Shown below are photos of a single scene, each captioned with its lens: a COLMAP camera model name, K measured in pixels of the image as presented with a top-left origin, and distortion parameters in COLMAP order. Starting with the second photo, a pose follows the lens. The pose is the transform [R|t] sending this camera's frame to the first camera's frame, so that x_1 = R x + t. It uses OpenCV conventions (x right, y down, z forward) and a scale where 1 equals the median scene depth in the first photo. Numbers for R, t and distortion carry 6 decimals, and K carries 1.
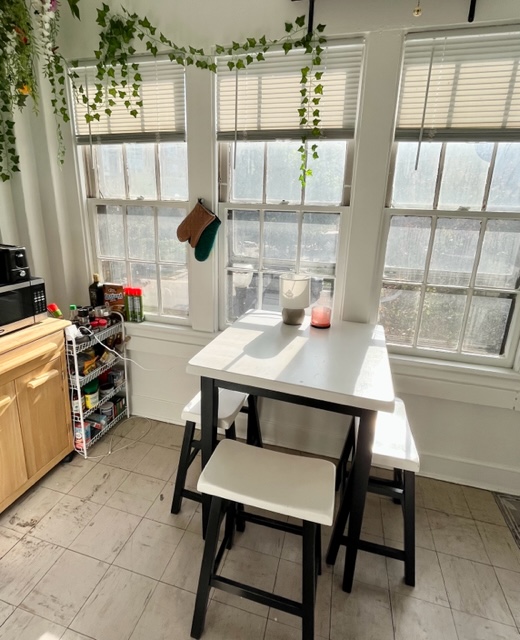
lens RADIAL K [[326.6, 0, 262.0], [0, 326.6, 288.9], [0, 0, 1]] dist [-0.007626, 0.002085]
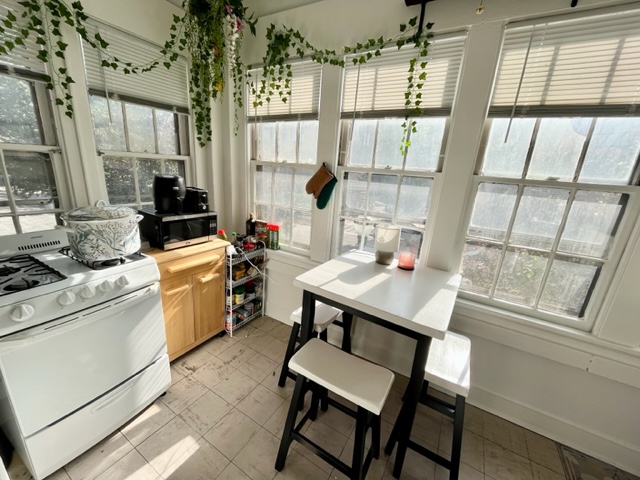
lens RADIAL K [[258.5, 0, 317.2], [0, 258.5, 239.1], [0, 0, 1]] dist [-0.004105, -0.000502]
pose [[0.960640, 0.106781, -0.256453, 0.097446], [-0.105215, 0.994251, 0.019859, 0.020177], [0.257099, 0.007906, 0.966353, -0.036393]]
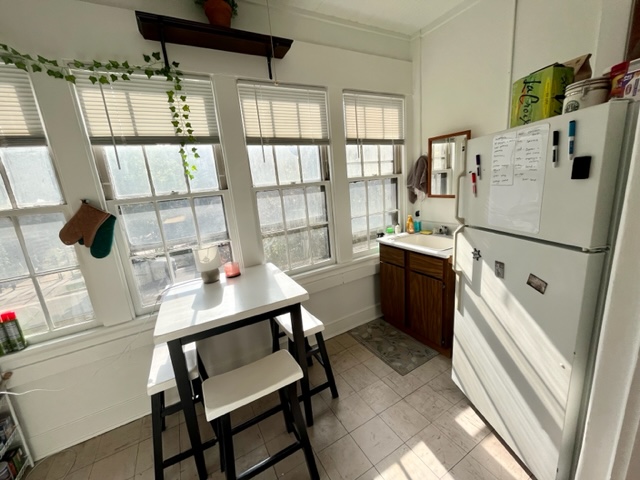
lens RADIAL K [[258.5, 0, 319.1], [0, 258.5, 238.6], [0, 0, 1]] dist [-0.004105, -0.000502]
pose [[0.714672, -0.240876, 0.656676, -0.244252], [0.280931, 0.958630, 0.045894, 0.013866], [-0.640564, 0.151681, 0.752775, -0.075877]]
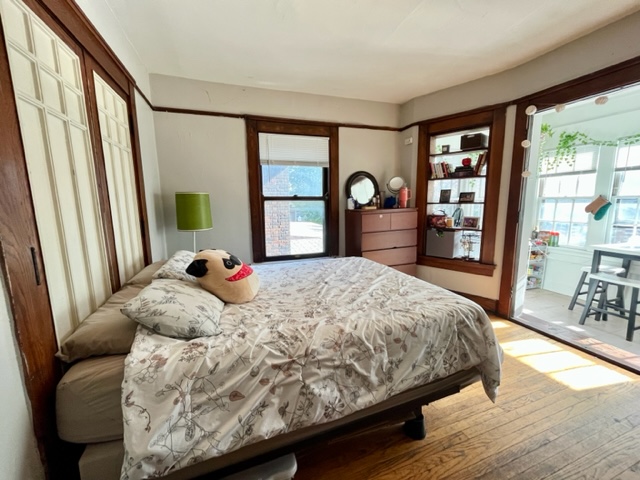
lens RADIAL K [[258.5, 0, 324.2], [0, 258.5, 239.7], [0, 0, 1]] dist [-0.004105, -0.000502]
pose [[0.563610, 0.083864, -0.821773, 0.279773], [-0.180698, 0.983256, -0.023587, 0.523143], [0.806035, 0.161787, 0.569327, -1.892917]]
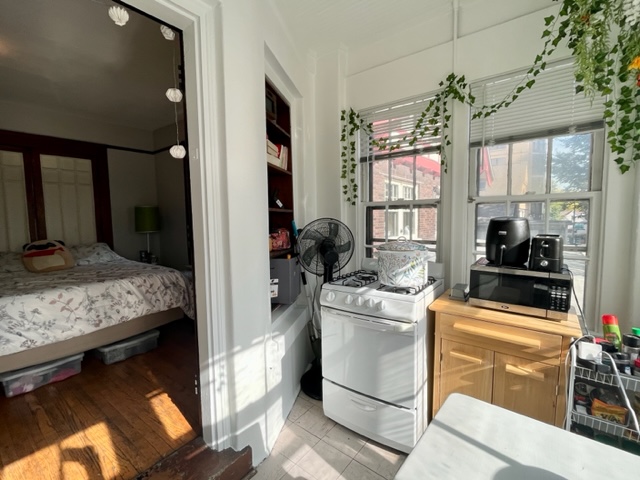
lens RADIAL K [[298.1, 0, 319.3], [0, 298.1, 241.5], [0, 0, 1]] dist [-0.004025, -0.000659]
pose [[-0.389684, 0.049686, -0.919607, 0.345609], [-0.229734, 0.961732, 0.149312, -0.084612], [0.891834, 0.269450, -0.363357, 0.661193]]
